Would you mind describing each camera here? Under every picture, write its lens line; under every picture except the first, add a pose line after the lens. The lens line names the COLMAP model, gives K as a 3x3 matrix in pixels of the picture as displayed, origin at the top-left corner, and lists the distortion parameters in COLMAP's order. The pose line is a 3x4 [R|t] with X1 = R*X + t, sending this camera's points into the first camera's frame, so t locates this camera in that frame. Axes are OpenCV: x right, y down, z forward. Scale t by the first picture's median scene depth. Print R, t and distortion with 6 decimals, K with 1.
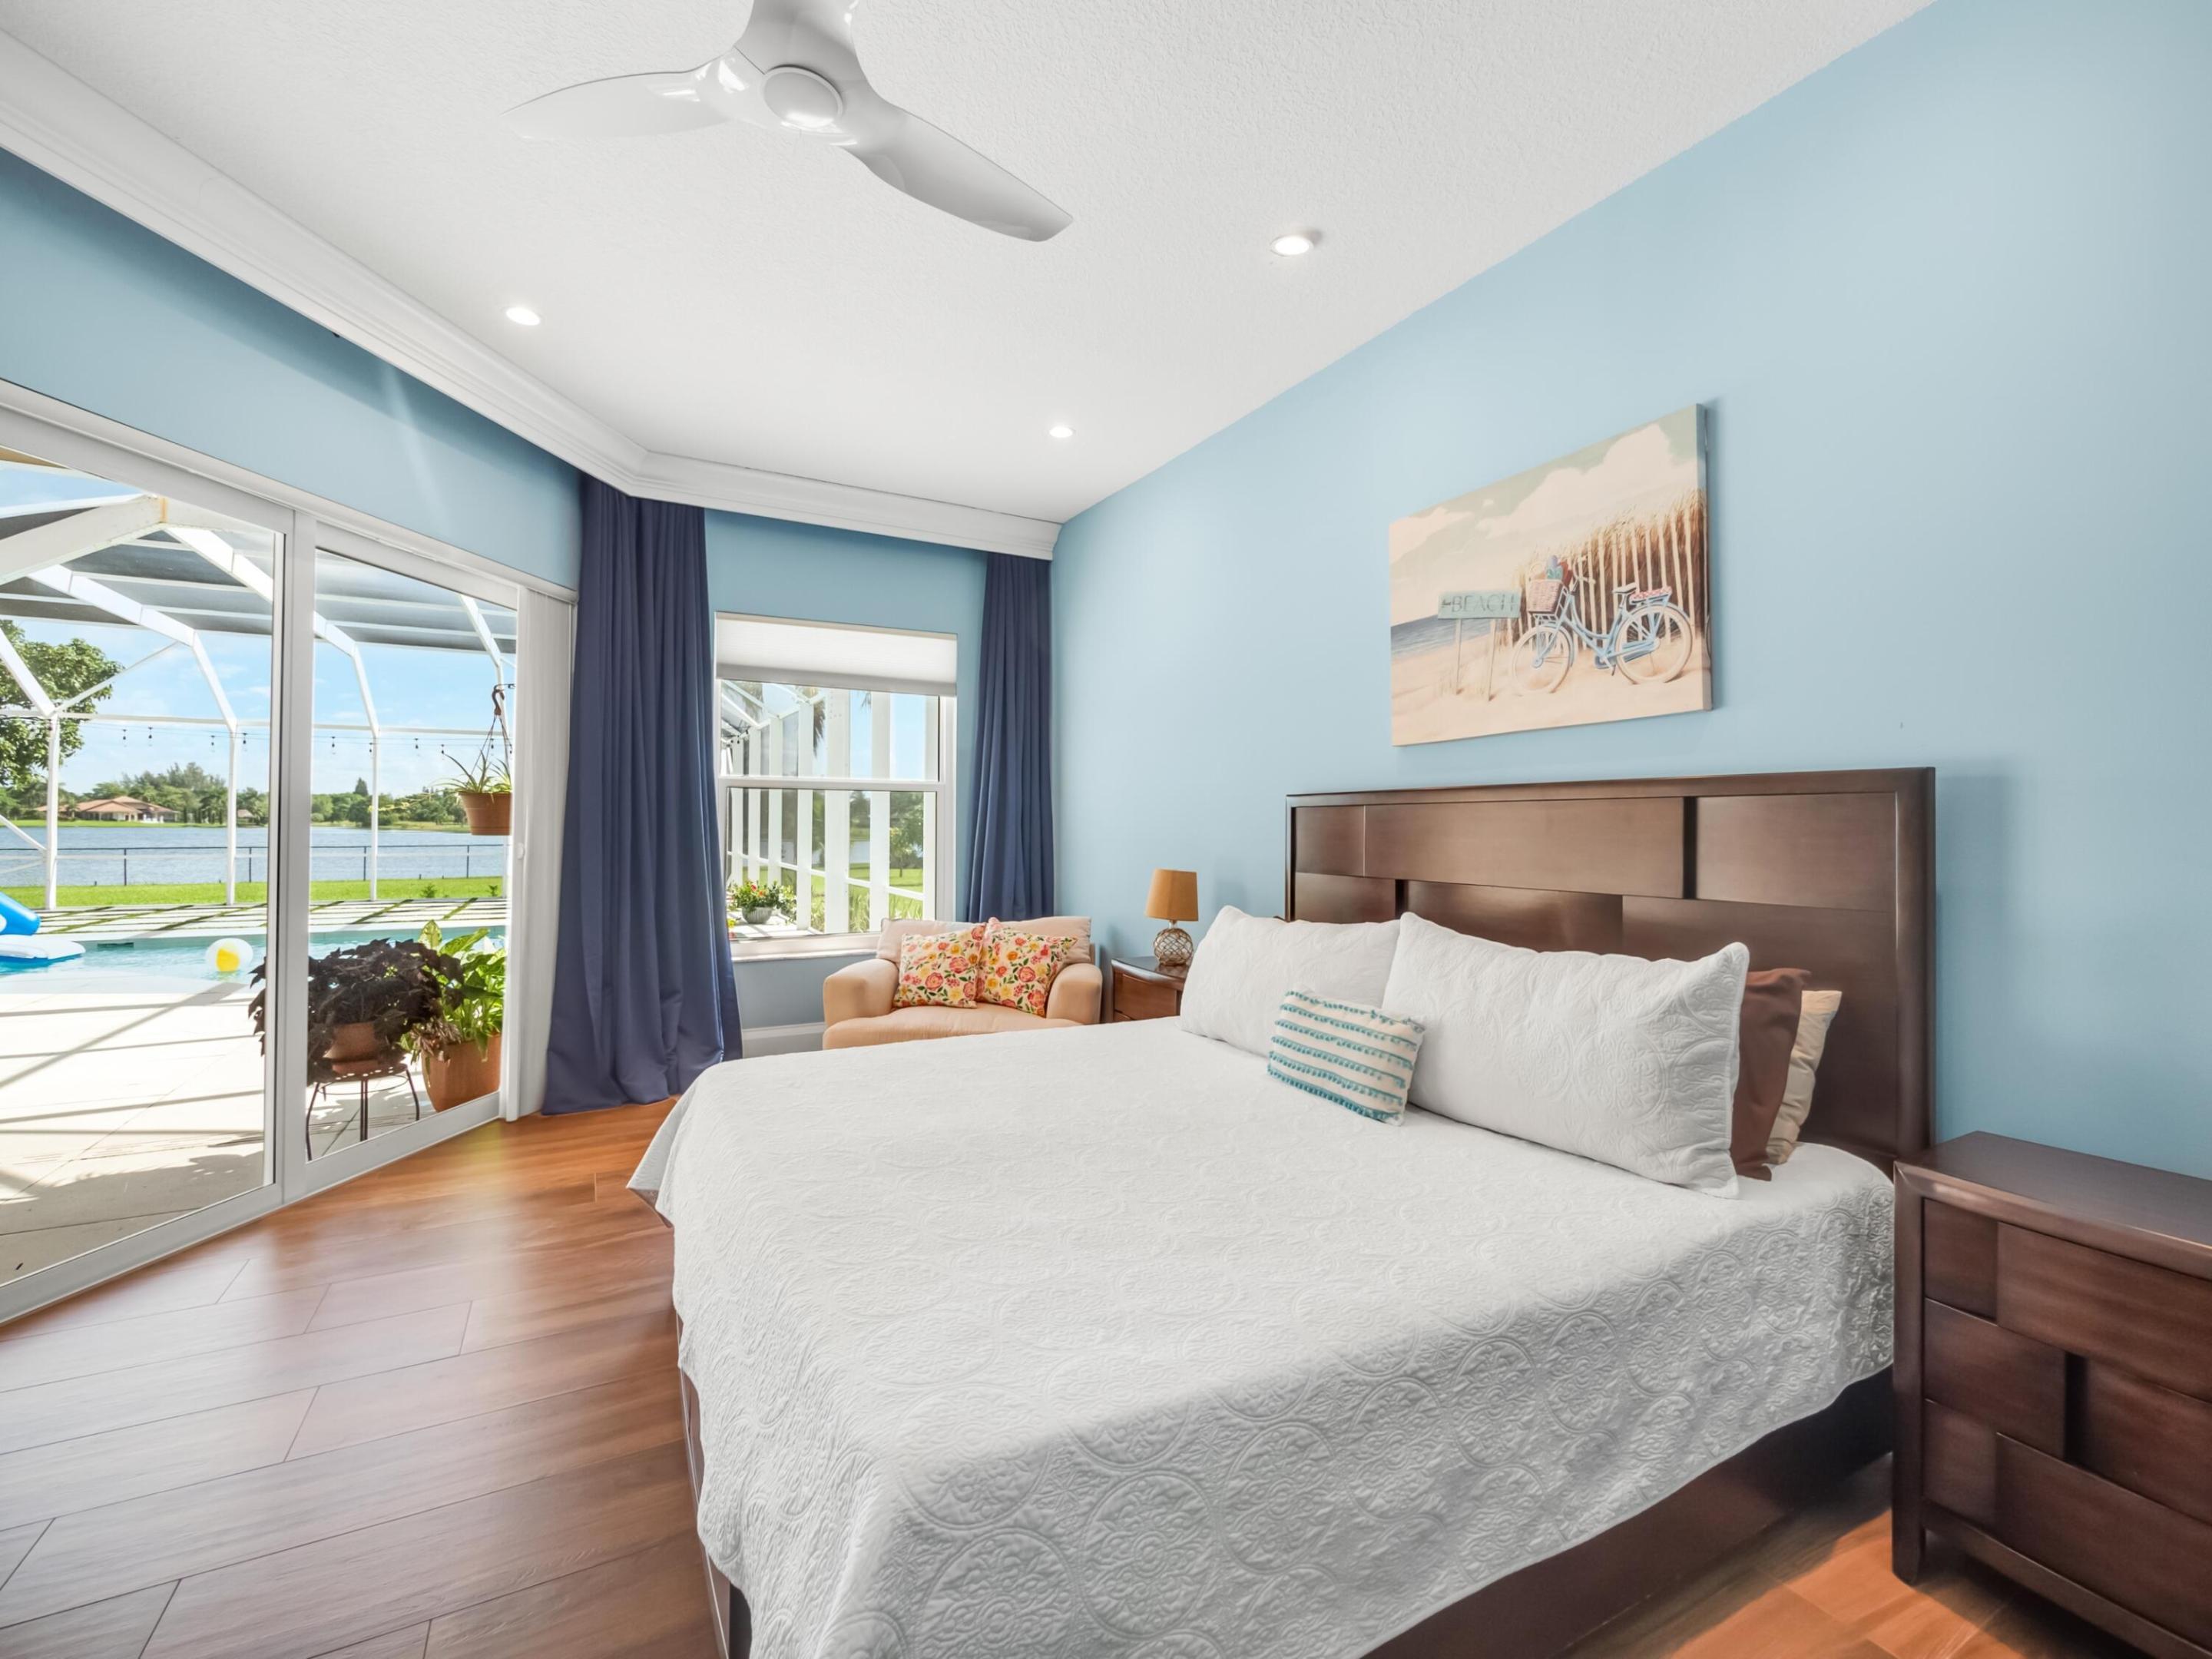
lens RADIAL K [[939.8, 0, 1104.9], [0, 939.8, 808.0], [0, 0, 1]] dist [-0.003895, -0.000522]
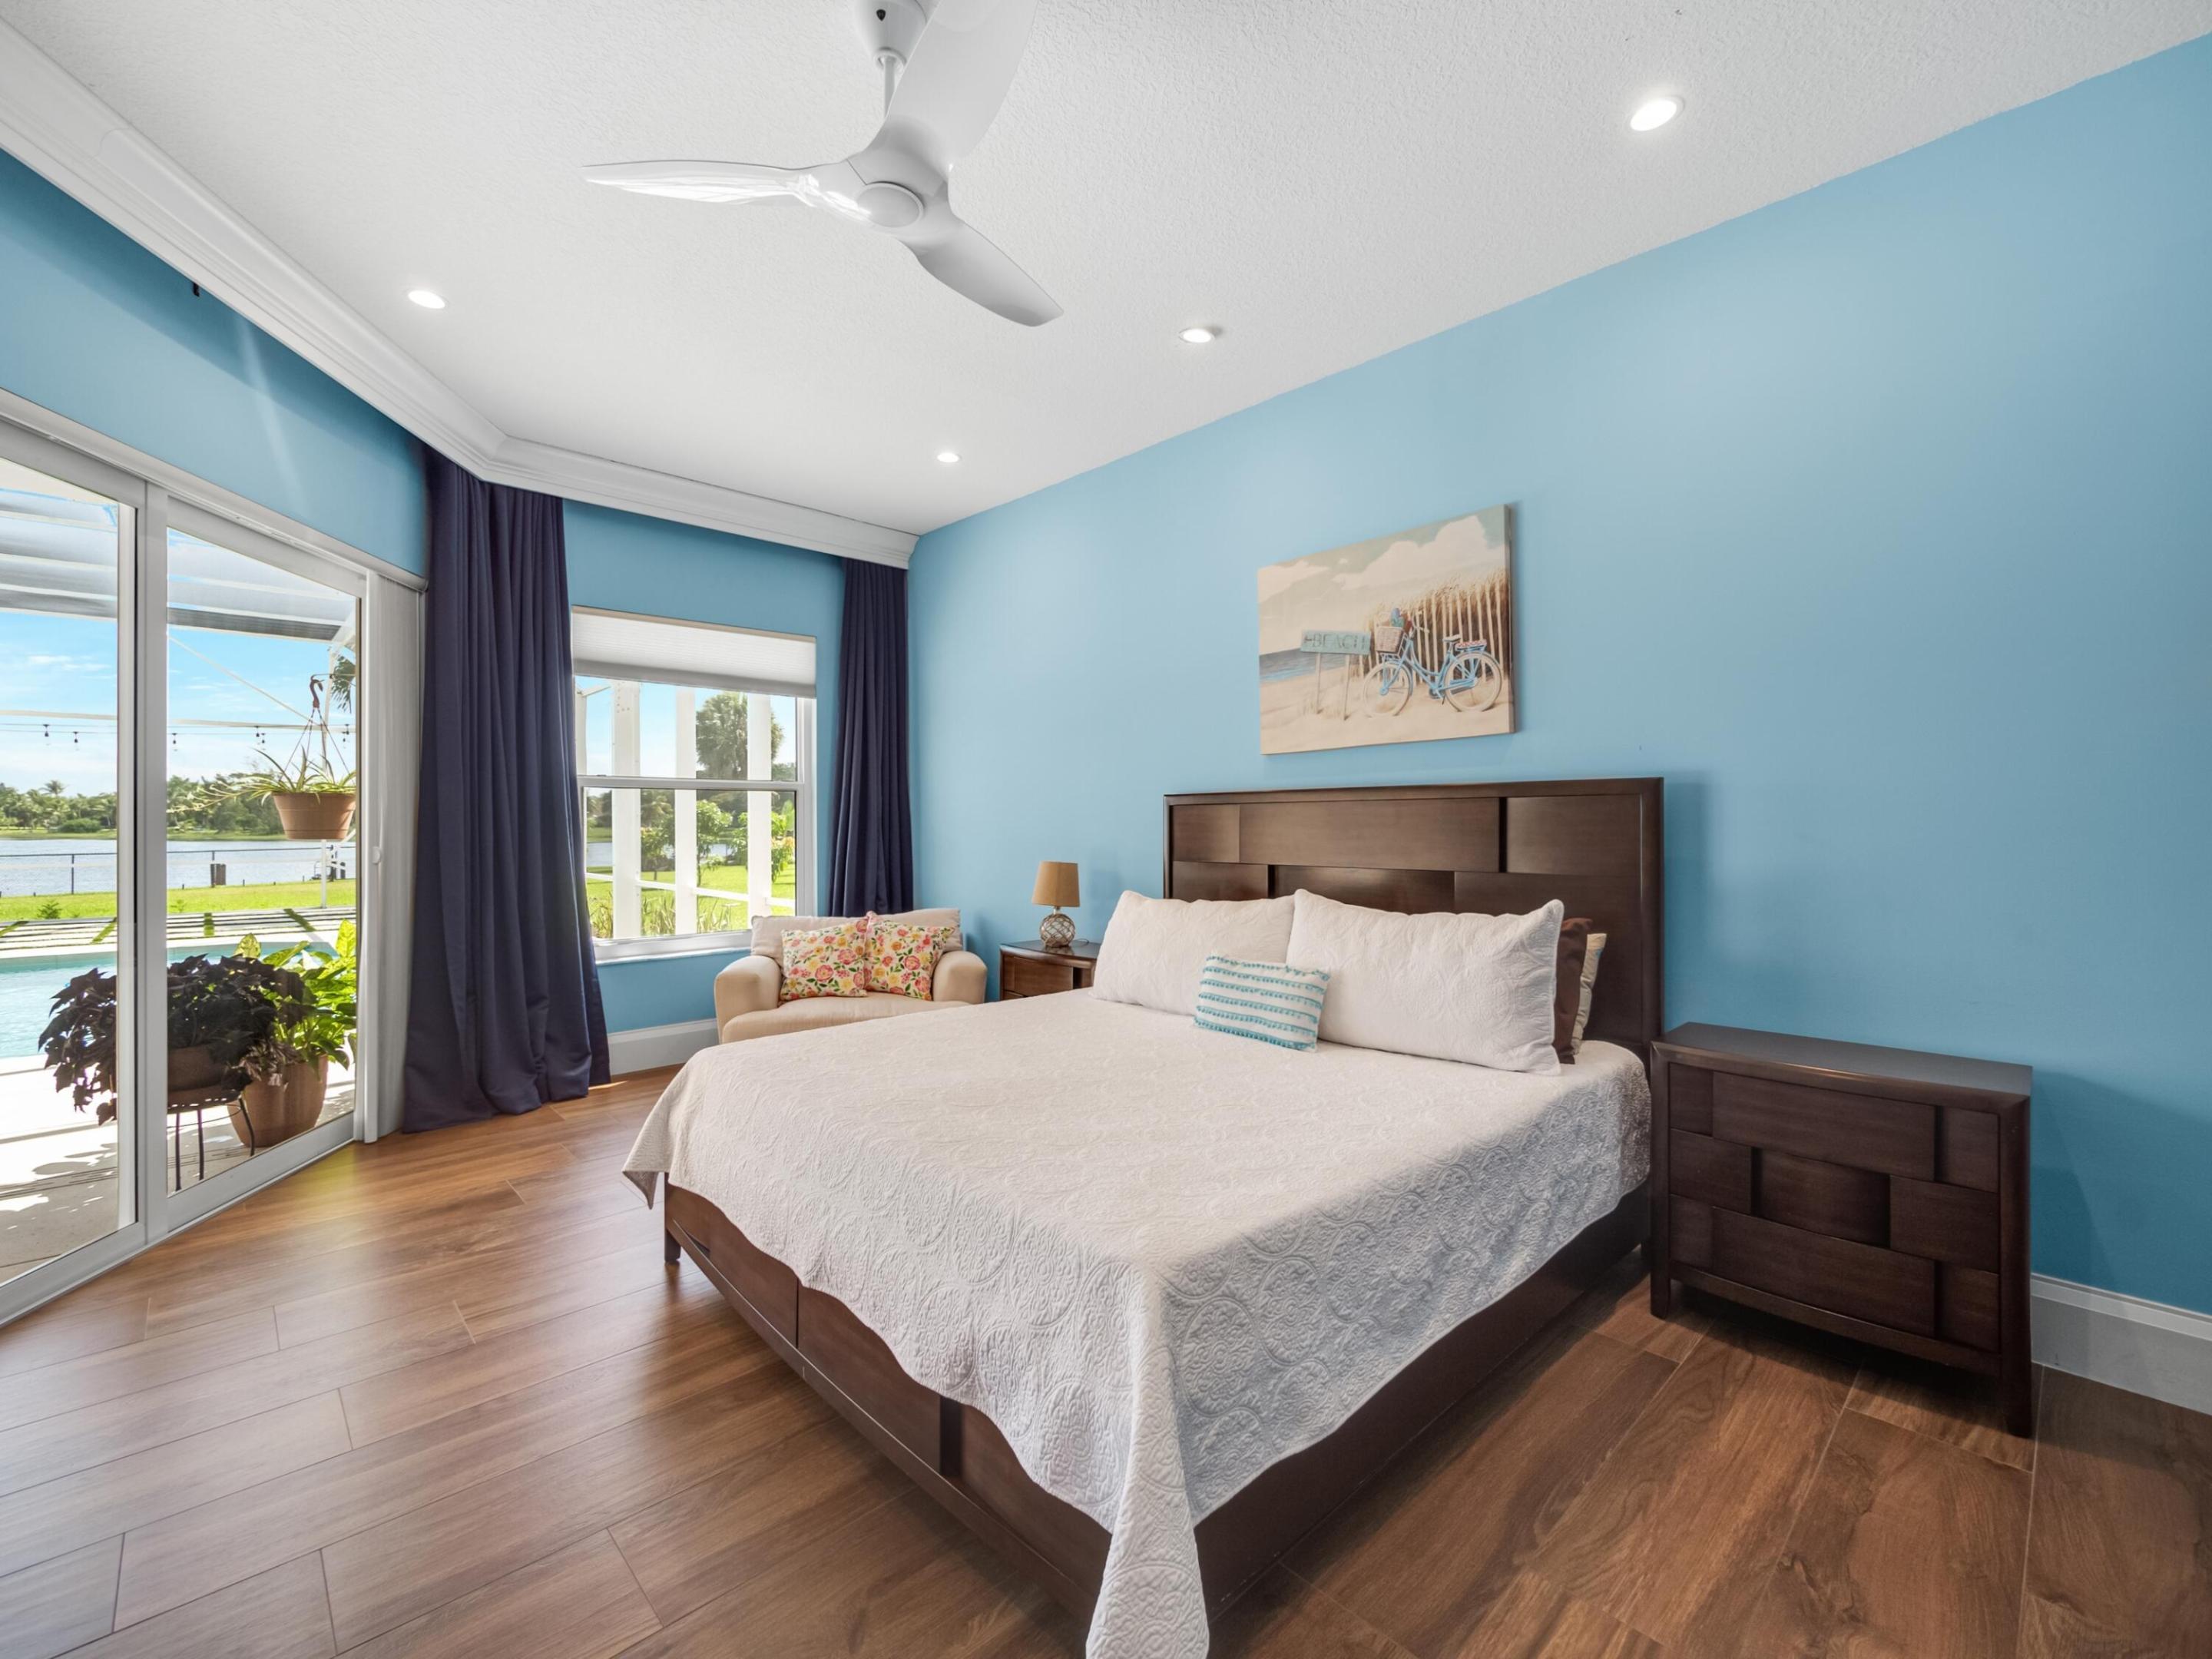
lens RADIAL K [[938.4, 0, 1103.2], [0, 938.4, 814.6], [0, 0, 1]] dist [-0.002660, 0.000001]
pose [[0.966696, -0.006702, 0.255839, -0.264779], [0.003947, 0.999929, 0.011280, -0.004090], [-0.255896, -0.009895, 0.966654, -0.152297]]
